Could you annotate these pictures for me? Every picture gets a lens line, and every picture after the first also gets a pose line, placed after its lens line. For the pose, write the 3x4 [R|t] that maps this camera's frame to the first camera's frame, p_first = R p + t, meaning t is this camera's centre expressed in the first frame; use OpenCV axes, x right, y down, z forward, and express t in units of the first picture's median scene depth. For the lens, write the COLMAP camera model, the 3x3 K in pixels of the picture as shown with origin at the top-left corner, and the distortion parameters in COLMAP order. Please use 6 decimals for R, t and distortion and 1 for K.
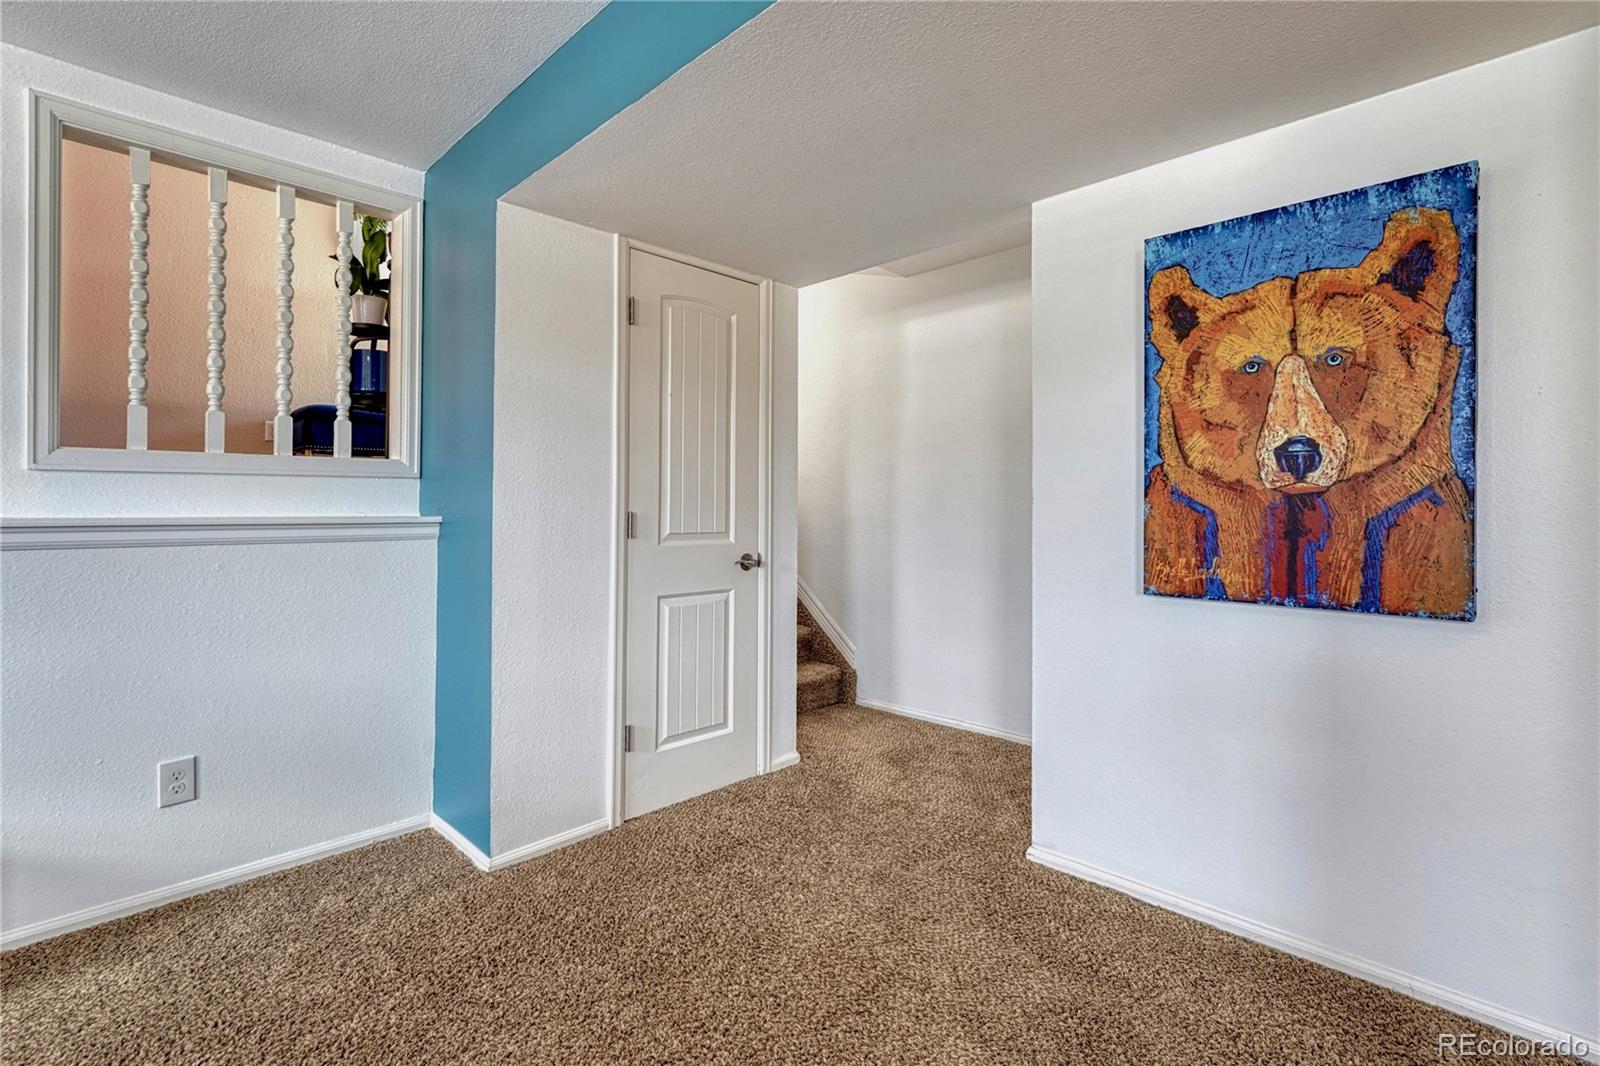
lens RADIAL K [[729.1, 0, 797.3], [0, 729.1, 508.1], [0, 0, 1]] dist [0.000388, -0.000716]
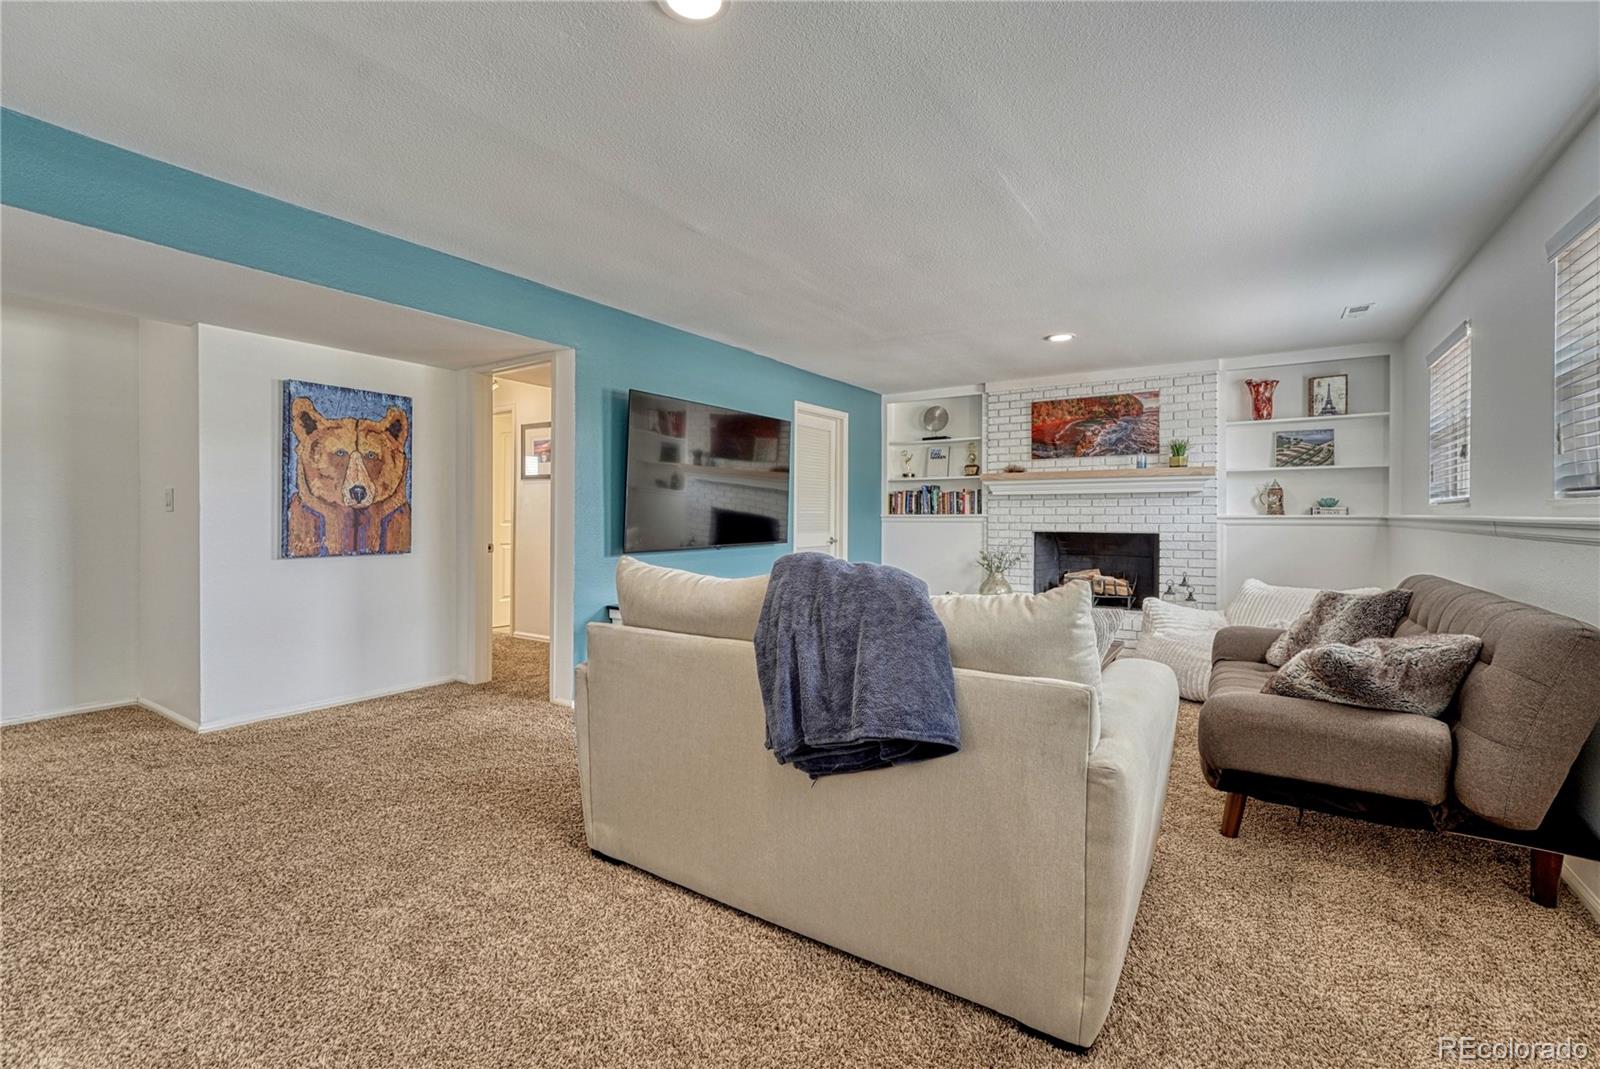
lens RADIAL K [[679.5, 0, 785.3], [0, 679.5, 532.2], [0, 0, 1]] dist [-0.009412, 0.000706]
pose [[-0.187801, -0.025224, 0.981883, -1.787608], [-0.004416, 0.999682, 0.024837, -0.002706], [-0.982197, 0.000329, -0.187853, 0.020292]]
